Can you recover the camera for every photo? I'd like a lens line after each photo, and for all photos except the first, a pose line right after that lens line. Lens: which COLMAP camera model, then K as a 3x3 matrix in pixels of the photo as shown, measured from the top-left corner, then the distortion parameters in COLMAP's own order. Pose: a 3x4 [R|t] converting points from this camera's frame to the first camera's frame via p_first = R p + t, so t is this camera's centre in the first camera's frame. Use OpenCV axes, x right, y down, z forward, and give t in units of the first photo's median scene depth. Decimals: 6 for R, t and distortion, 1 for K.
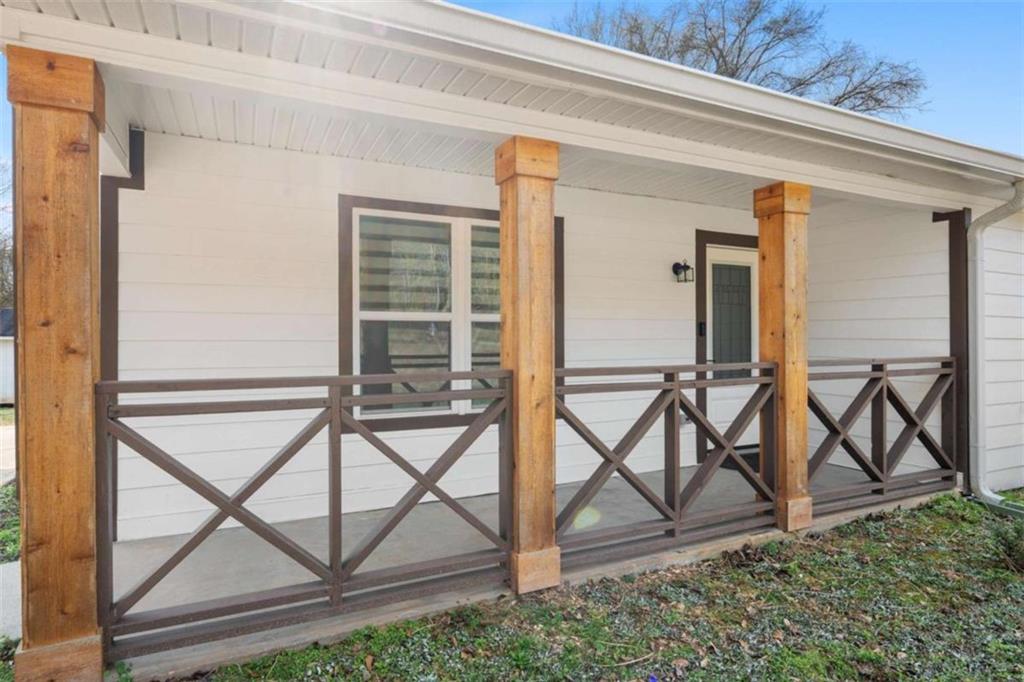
lens RADIAL K [[560.1, 0, 513.2], [0, 560.1, 340.1], [0, 0, 1]] dist [-0.001720, 0.001161]
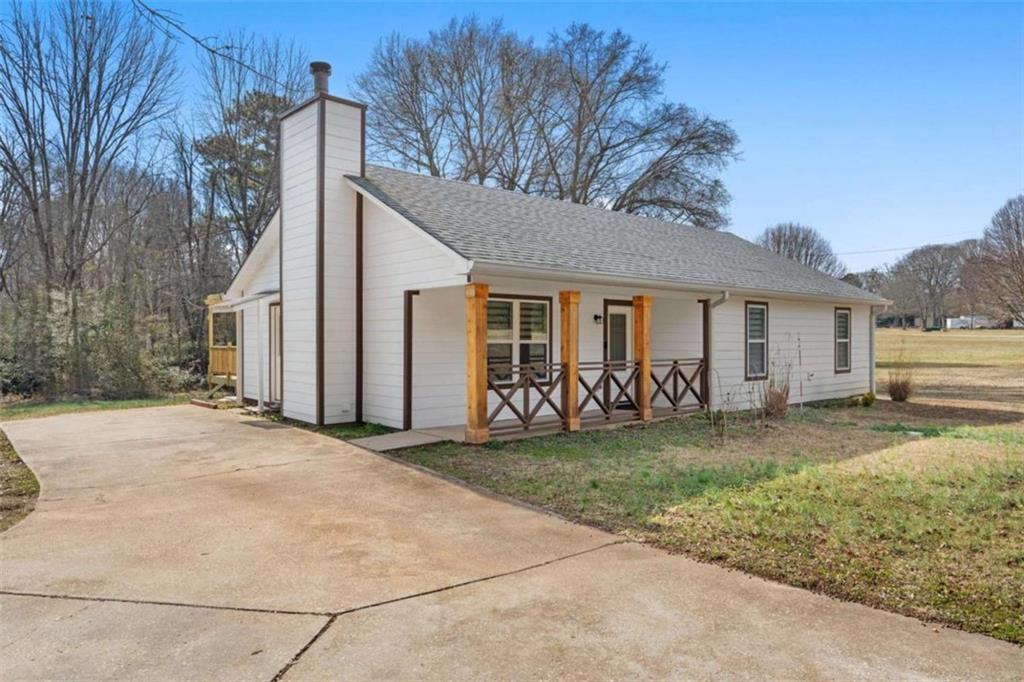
lens RADIAL K [[670.9, 0, 511.3], [0, 670.9, 341.2], [0, 0, 1]] dist [0.002229, -0.000068]
pose [[0.961999, 0.003349, 0.273034, -0.885742], [-0.003737, 0.999993, 0.000901, -0.046450], [-0.273029, -0.001887, 0.962004, -1.699829]]
